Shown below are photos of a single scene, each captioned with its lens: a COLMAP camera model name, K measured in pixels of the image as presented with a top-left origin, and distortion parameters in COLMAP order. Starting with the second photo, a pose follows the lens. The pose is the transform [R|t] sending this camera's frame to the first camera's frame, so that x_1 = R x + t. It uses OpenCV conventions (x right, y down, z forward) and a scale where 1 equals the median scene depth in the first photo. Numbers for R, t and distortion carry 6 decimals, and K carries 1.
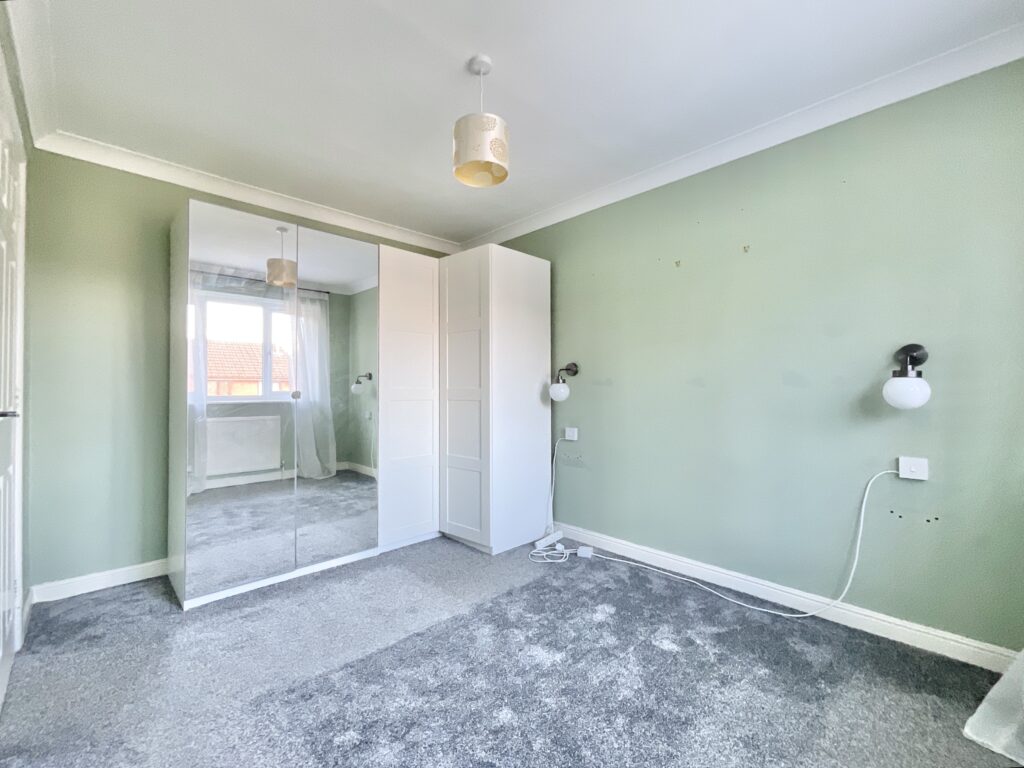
lens RADIAL K [[424.4, 0, 512.0], [0, 424.4, 384.0], [0, 0, 1]] dist [-0.000112, 0.000293]
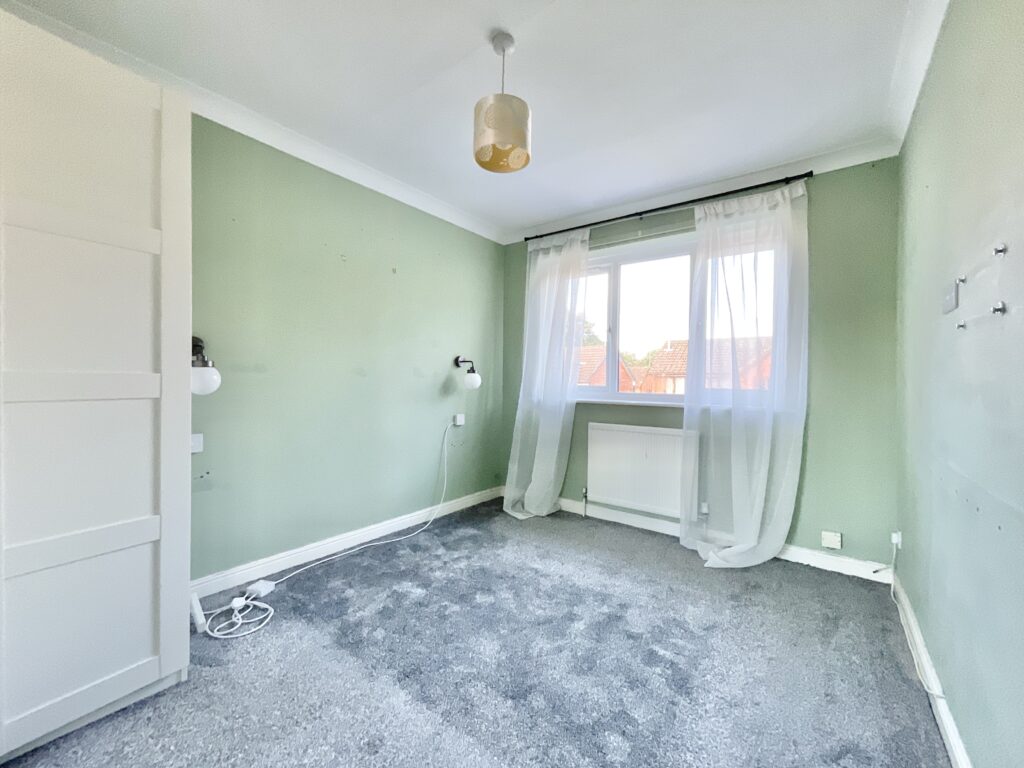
lens RADIAL K [[415.3, 0, 492.7], [0, 415.3, 385.0], [0, 0, 1]] dist [-0.000032, 0.000067]
pose [[-0.107803, -0.010446, 0.994117, -0.733570], [-0.022308, 0.999718, 0.008085, 0.013439], [-0.993922, -0.021305, -0.108006, 0.799982]]
